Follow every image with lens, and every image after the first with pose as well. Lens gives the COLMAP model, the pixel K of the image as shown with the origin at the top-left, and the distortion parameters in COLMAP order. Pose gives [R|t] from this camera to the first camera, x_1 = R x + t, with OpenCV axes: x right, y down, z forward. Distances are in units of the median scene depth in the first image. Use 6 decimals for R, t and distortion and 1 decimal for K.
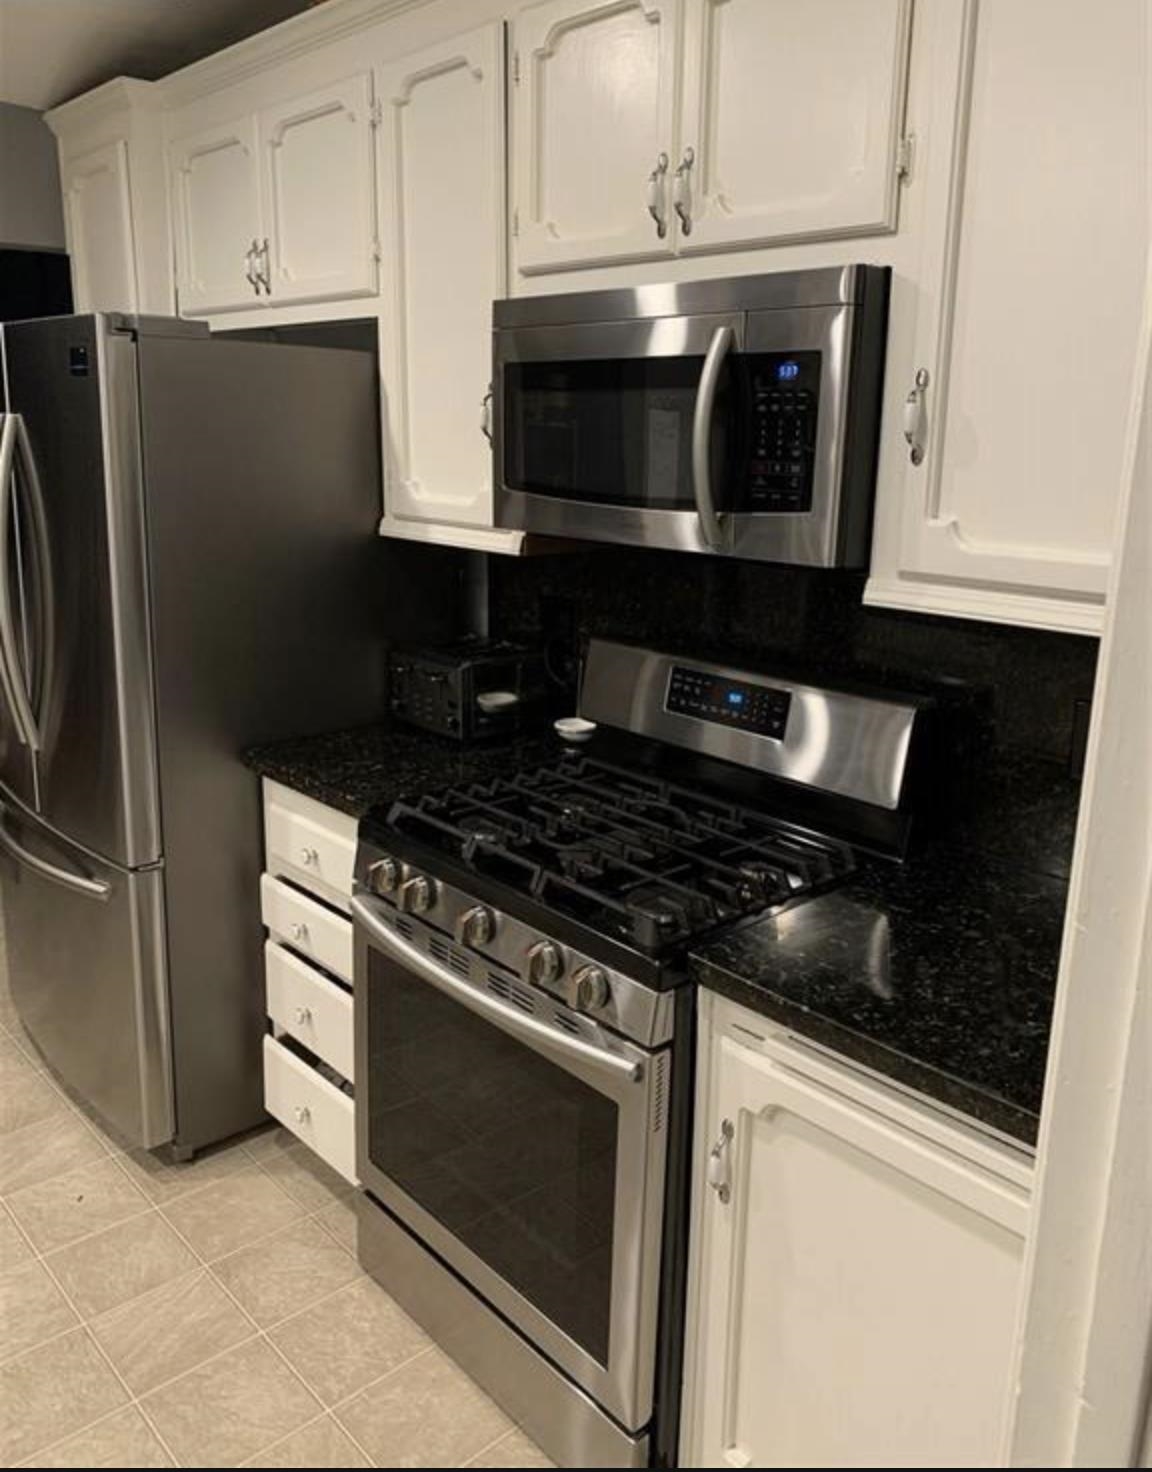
lens RADIAL K [[1179.6, 0, 574.6], [0, 1179.6, 699.1], [0, 0, 1]] dist [-0.000908, -0.001150]
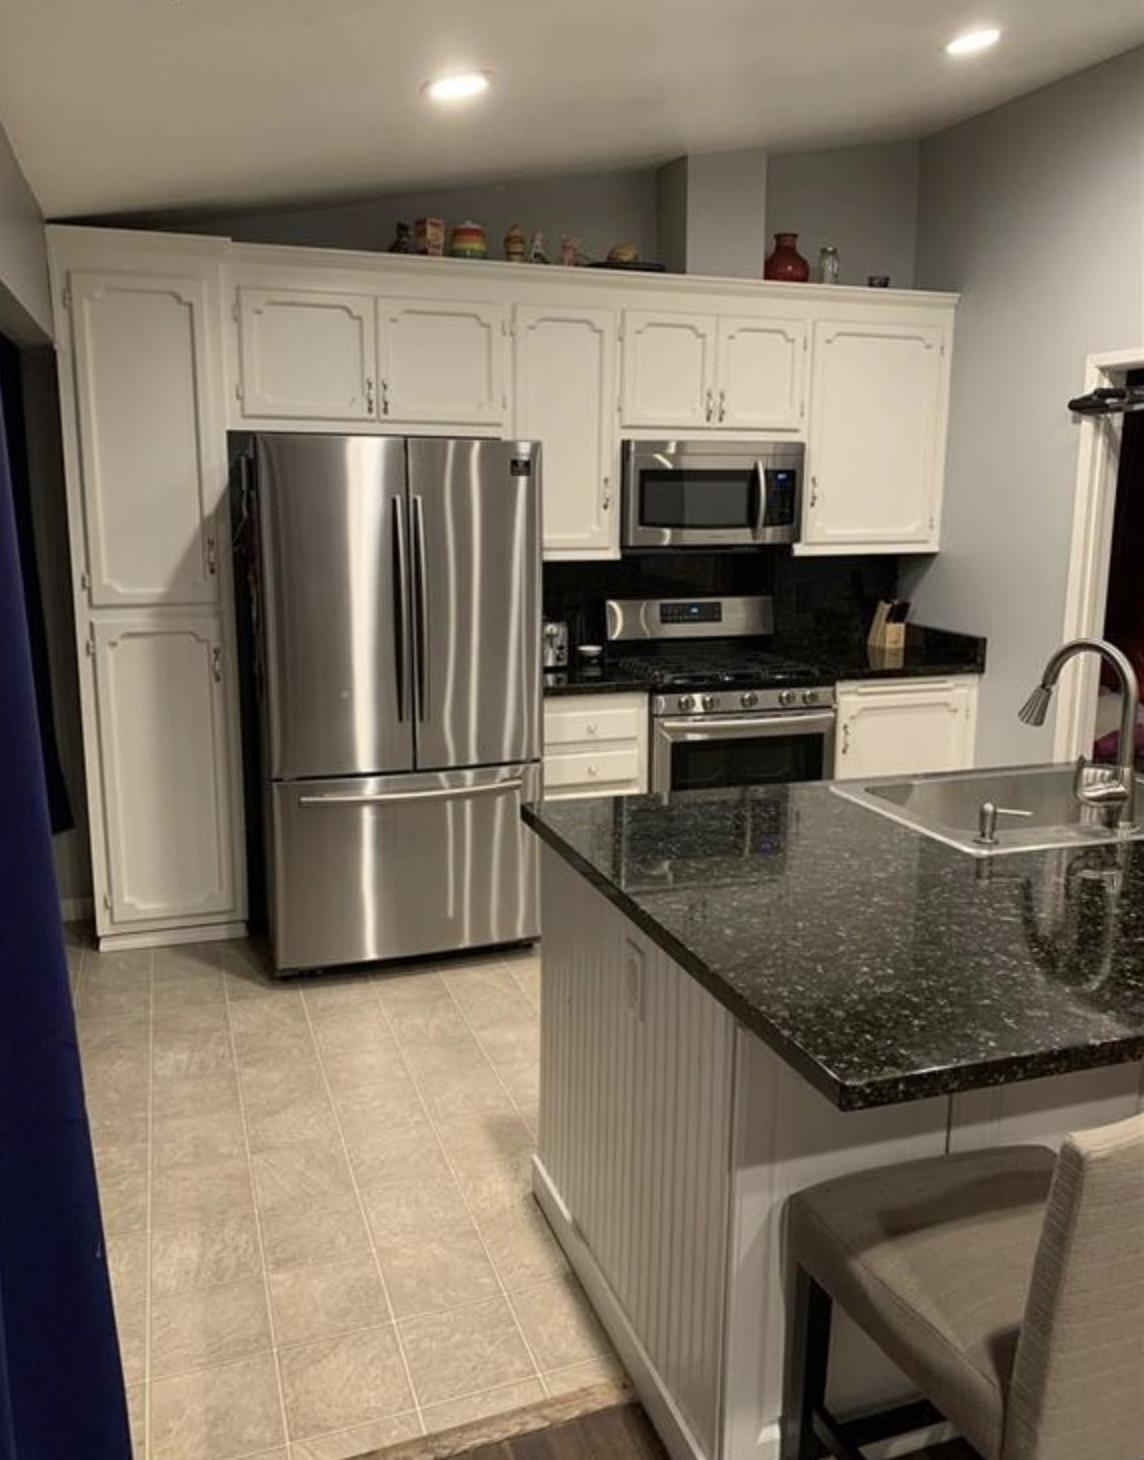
lens RADIAL K [[1194.6, 0, 572.0], [0, 1194.6, 730.0], [0, 0, 1]] dist [0.033074, 0.001707]
pose [[0.382476, -0.192851, 0.903615, -2.463536], [0.216628, 0.969433, 0.115206, -0.111359], [-0.898212, 0.151685, 0.412562, 0.308323]]
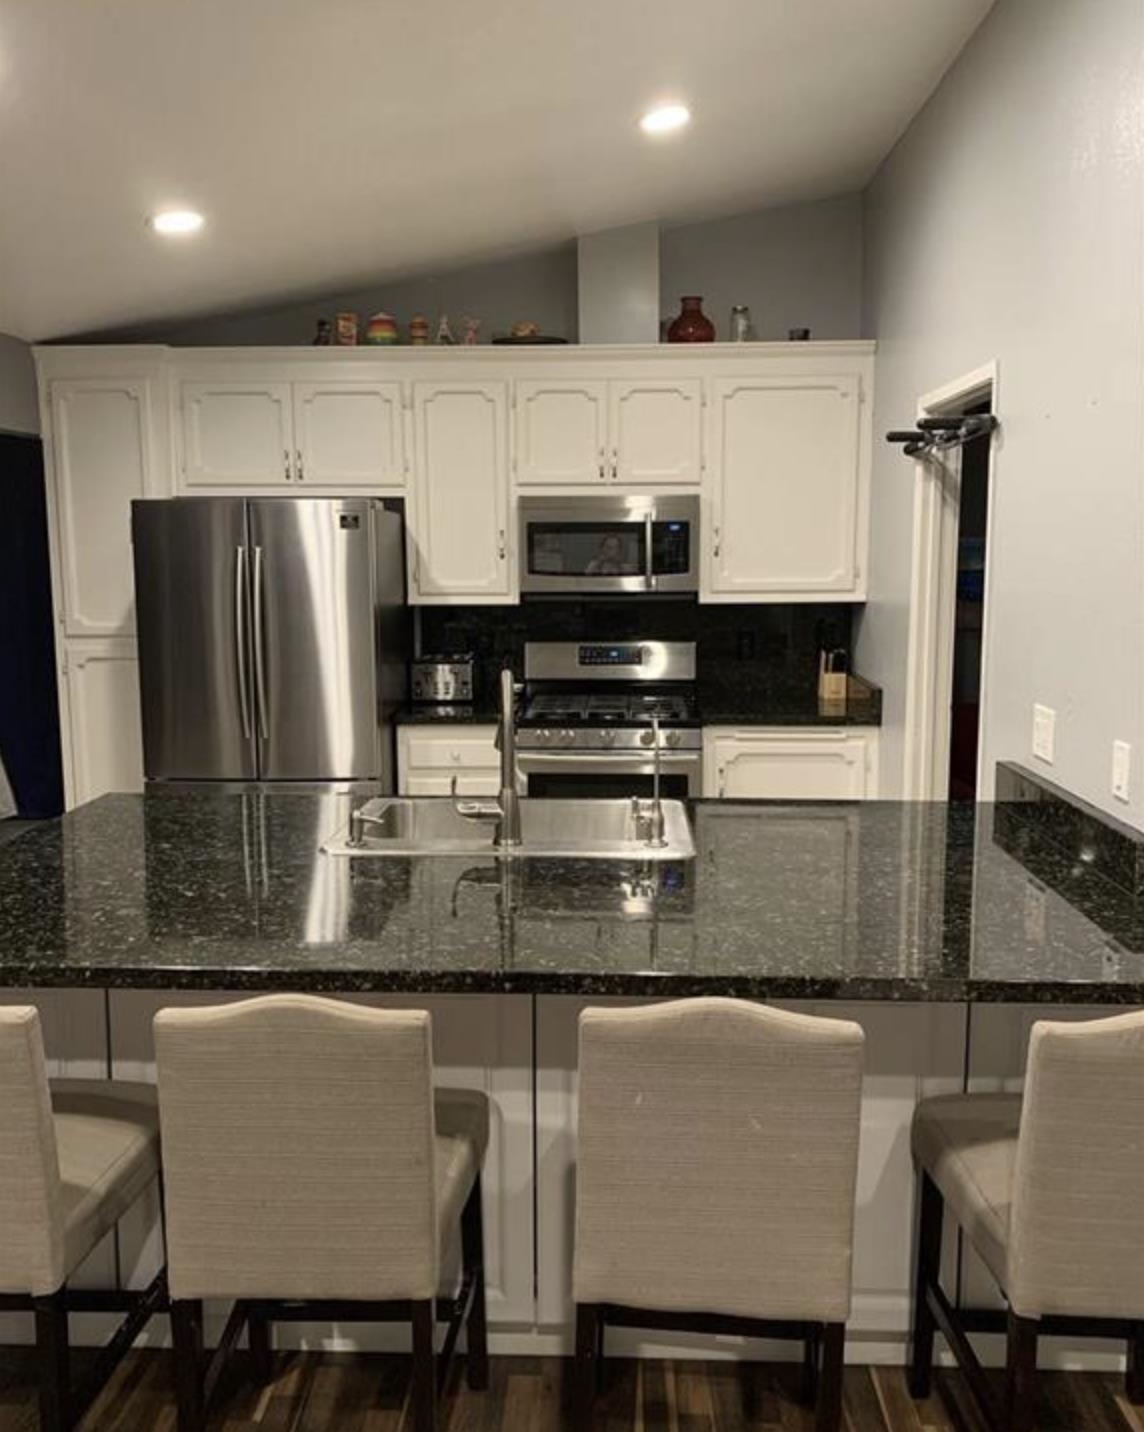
lens RADIAL K [[1140.7, 0, 572.0], [0, 1140.7, 716.0], [0, 0, 1]] dist [0.057266, -0.005794]
pose [[0.697020, -0.119482, 0.707027, -1.875093], [0.181895, 0.983230, -0.013162, 0.163754], [-0.693598, 0.137778, 0.707064, -0.716276]]
